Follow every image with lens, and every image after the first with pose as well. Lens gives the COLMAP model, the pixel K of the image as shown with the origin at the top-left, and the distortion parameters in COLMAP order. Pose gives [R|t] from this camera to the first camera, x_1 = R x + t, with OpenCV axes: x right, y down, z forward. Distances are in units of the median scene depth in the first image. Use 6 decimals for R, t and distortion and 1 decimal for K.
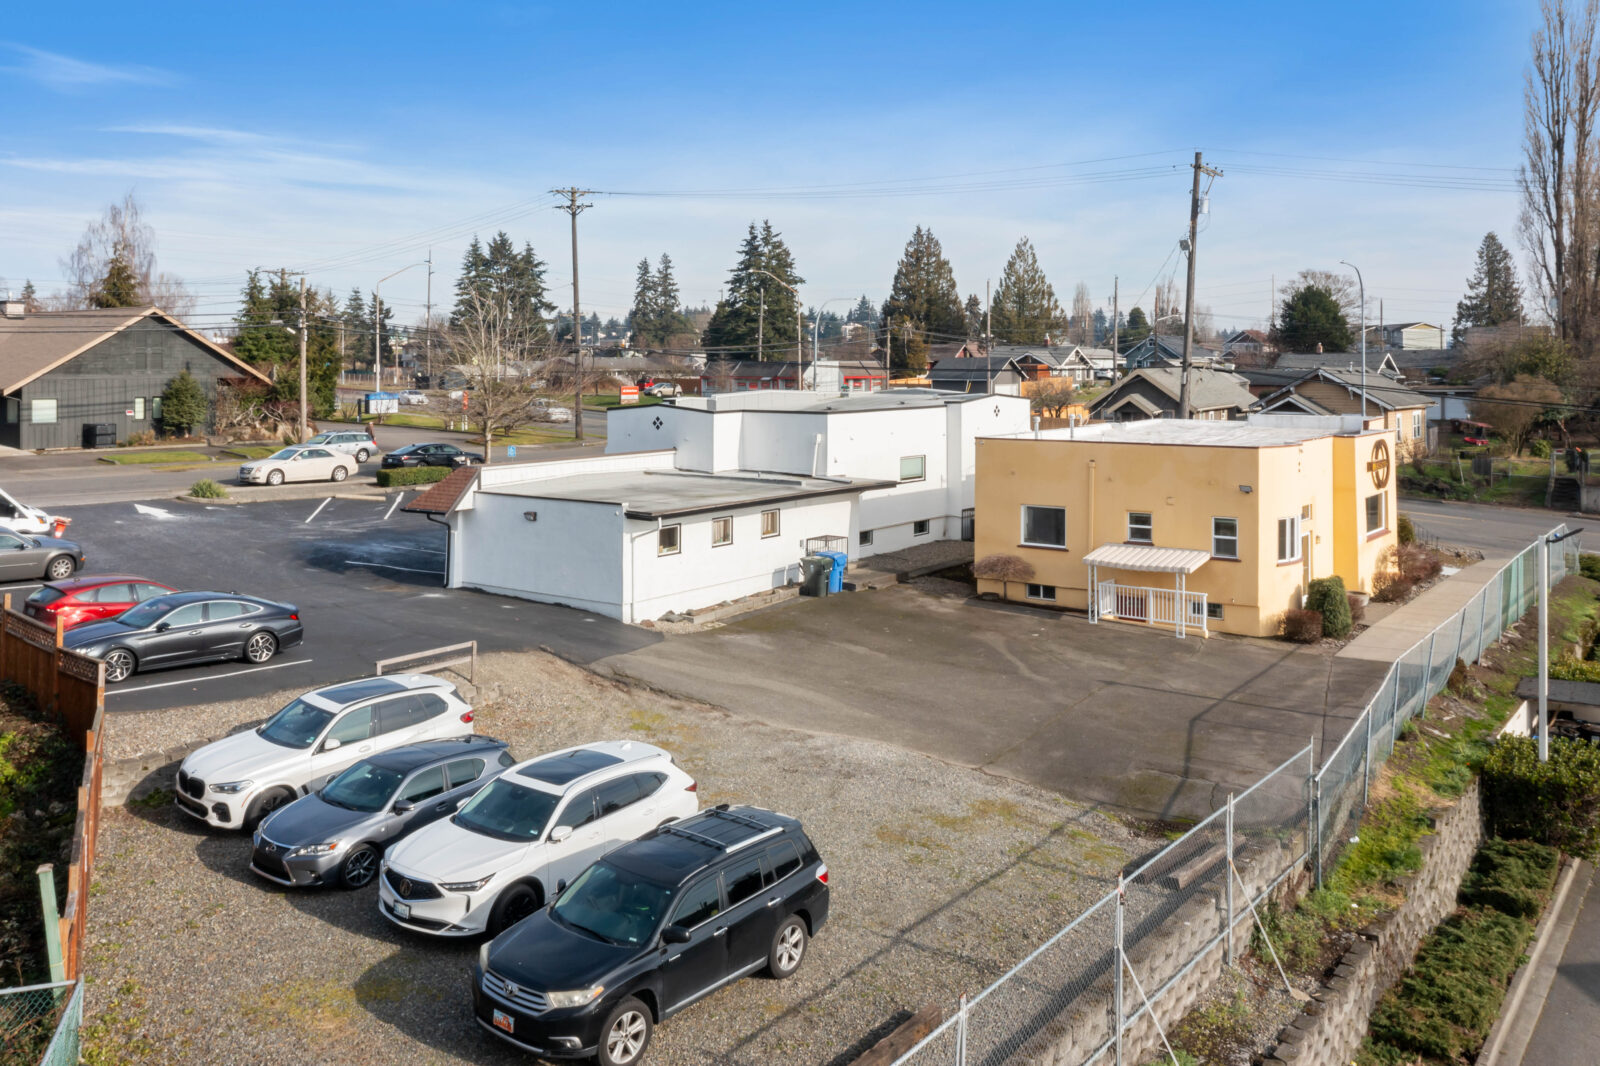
lens RADIAL K [[1258.3, 0, 800.1], [0, 1258.3, 523.7], [0, 0, 1]] dist [0.000790, 0.008897]
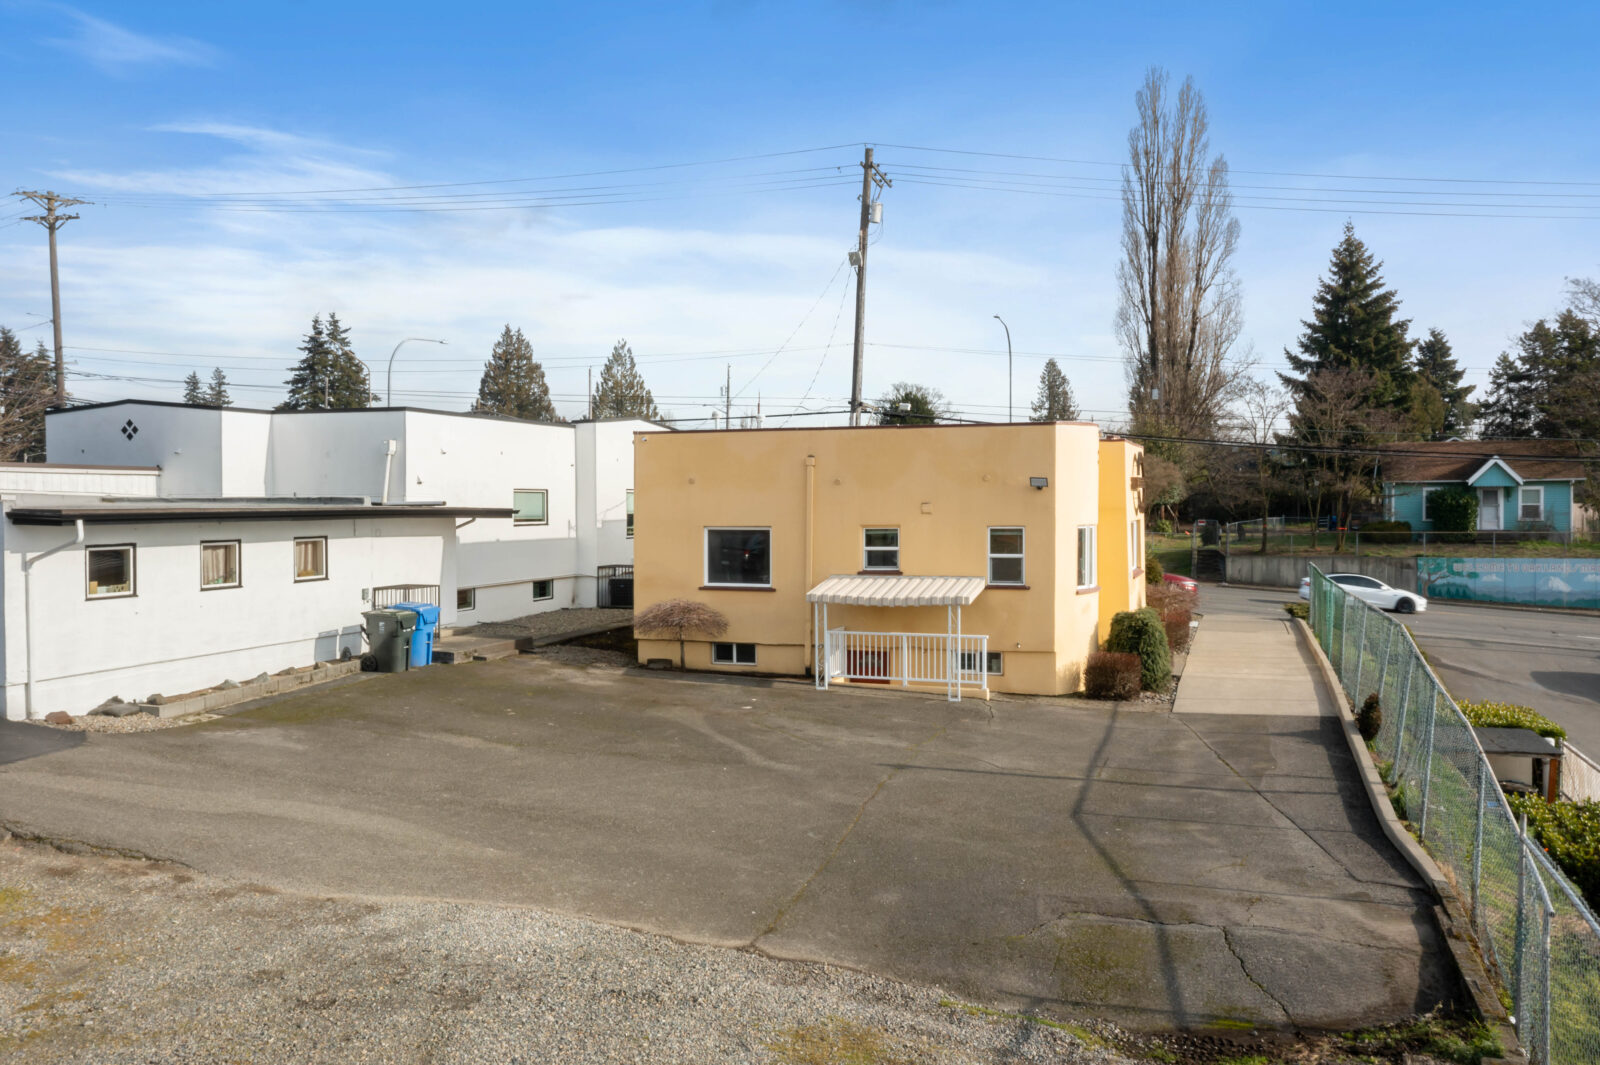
lens RADIAL K [[1258.3, 0, 848.3], [0, 1258.3, 581.2], [0, 0, 1]] dist [0.000790, 0.008897]
pose [[0.936300, -0.007696, 0.351117, 0.007165], [0.026438, 0.998468, -0.048615, 0.050035], [-0.350204, 0.054802, 0.935069, 0.329306]]
